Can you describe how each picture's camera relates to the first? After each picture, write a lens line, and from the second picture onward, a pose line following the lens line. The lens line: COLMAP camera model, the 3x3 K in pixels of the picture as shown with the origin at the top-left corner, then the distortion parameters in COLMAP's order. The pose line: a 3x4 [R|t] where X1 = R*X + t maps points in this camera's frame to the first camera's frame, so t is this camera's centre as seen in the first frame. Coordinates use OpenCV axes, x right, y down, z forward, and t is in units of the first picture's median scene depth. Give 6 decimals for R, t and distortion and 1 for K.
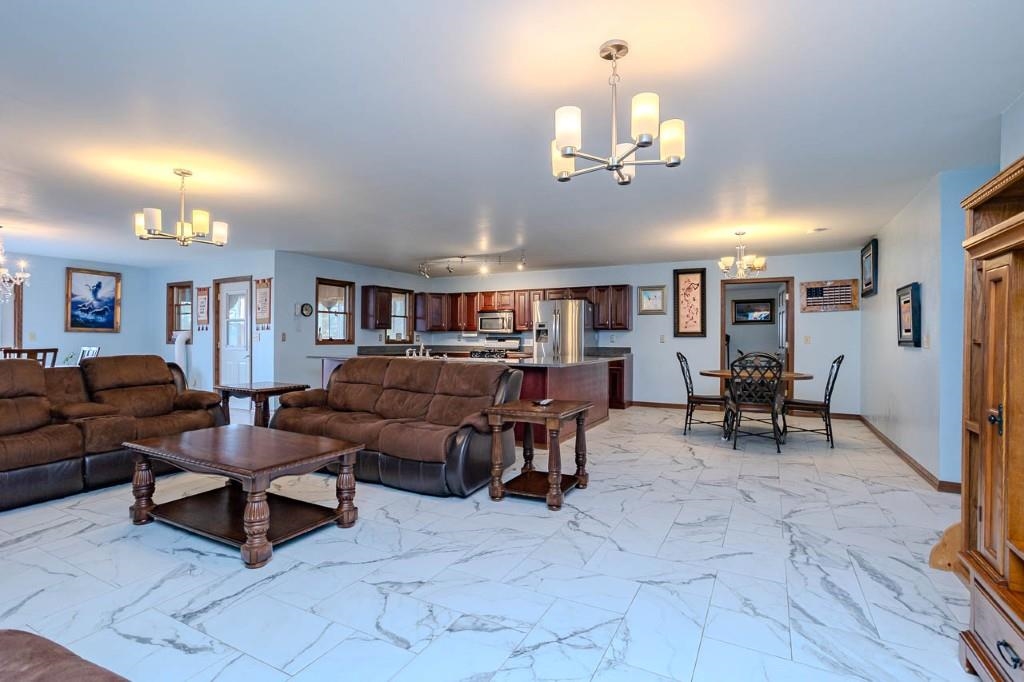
lens RADIAL K [[494.5, 0, 504.2], [0, 494.5, 330.6], [0, 0, 1]] dist [-0.038281, 0.020304]
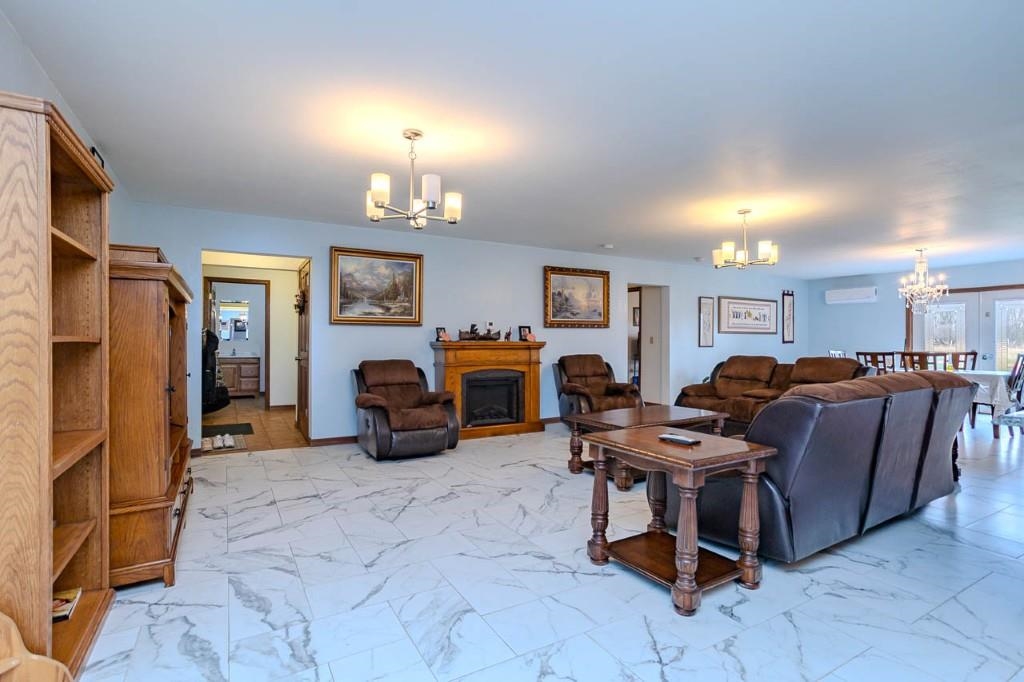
lens RADIAL K [[494.5, 0, 518.1], [0, 494.5, 339.0], [0, 0, 1]] dist [-0.038281, 0.020304]
pose [[-0.510547, -0.008494, -0.859808, 0.348123], [0.011282, 0.999799, -0.016576, 0.009922], [0.859776, -0.018163, -0.510348, 0.541367]]
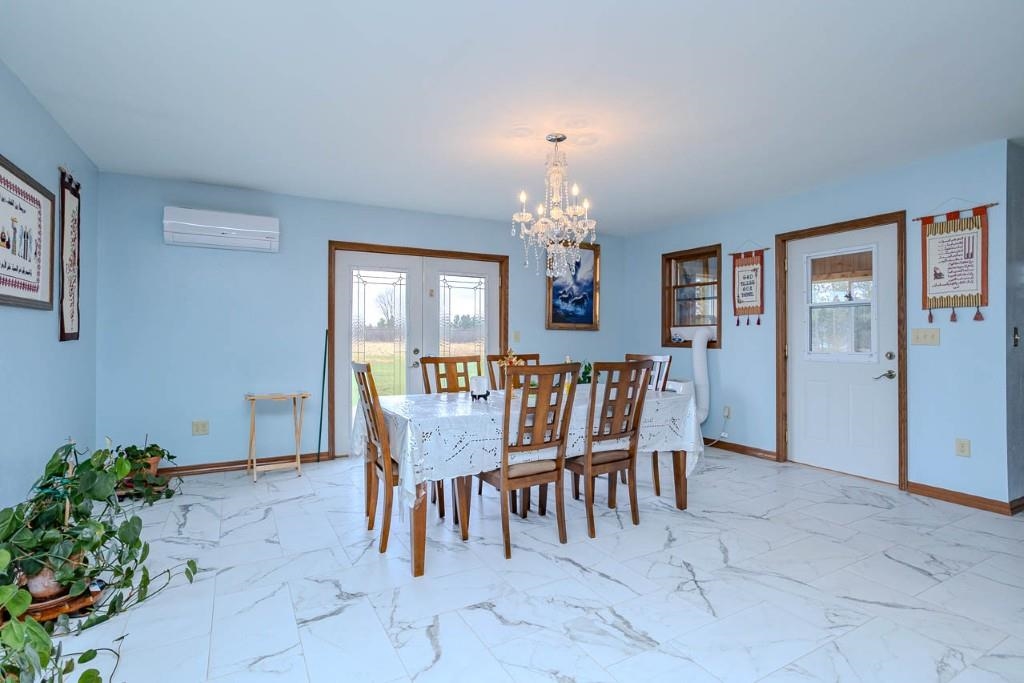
lens RADIAL K [[494.5, 0, 510.1], [0, 494.5, 341.2], [0, 0, 1]] dist [-0.038281, 0.020304]
pose [[0.841026, 0.004760, -0.540973, -0.548457], [0.010330, 0.999638, 0.024855, 0.001782], [0.540896, -0.026492, 0.840672, 0.352550]]
